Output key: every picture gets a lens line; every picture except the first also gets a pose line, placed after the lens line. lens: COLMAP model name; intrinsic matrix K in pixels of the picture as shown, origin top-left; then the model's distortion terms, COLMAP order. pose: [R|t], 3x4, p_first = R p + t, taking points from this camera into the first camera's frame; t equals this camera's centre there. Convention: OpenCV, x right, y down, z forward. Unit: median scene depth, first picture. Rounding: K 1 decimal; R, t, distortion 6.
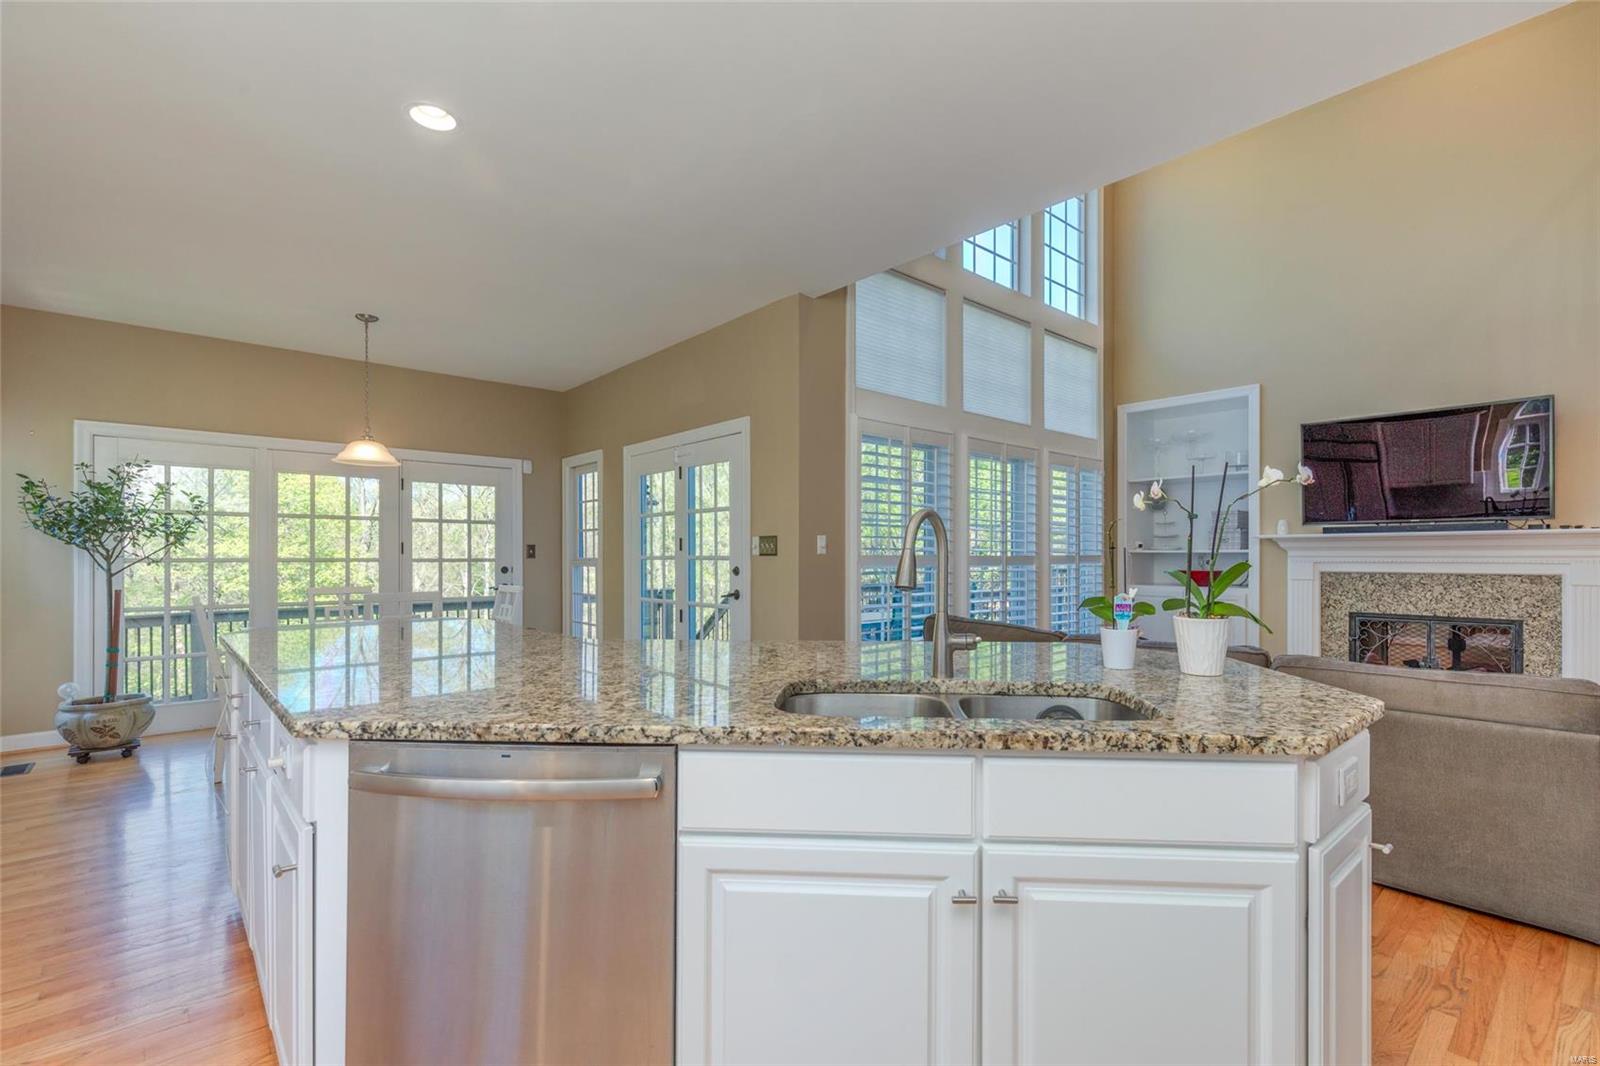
lens RADIAL K [[749.0, 0, 800.4], [0, 749.0, 554.9], [0, 0, 1]] dist [0.014590, -0.000040]
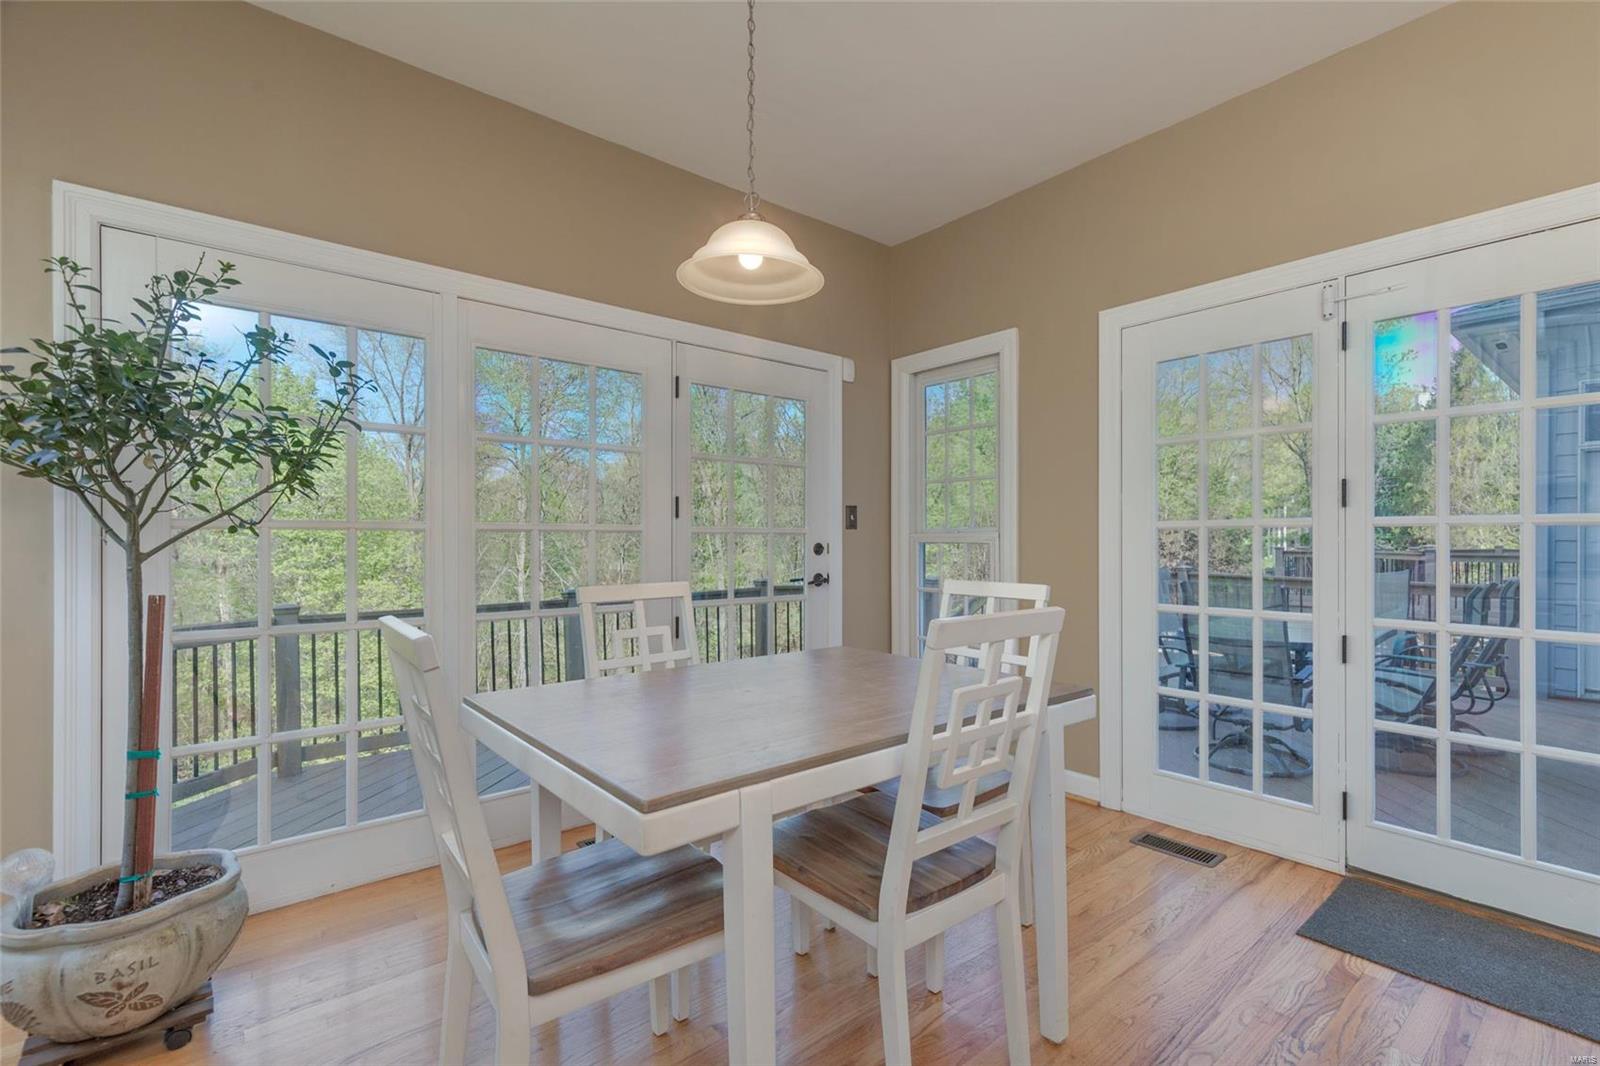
lens RADIAL K [[733.5, 0, 796.5], [0, 733.5, 537.0], [0, 0, 1]] dist [0.002571, 0.000845]
pose [[0.999833, 0.001090, -0.018265, -0.392358], [-0.001107, 0.999999, -0.000901, 0.011267], [0.018264, 0.000921, 0.999833, 0.436451]]
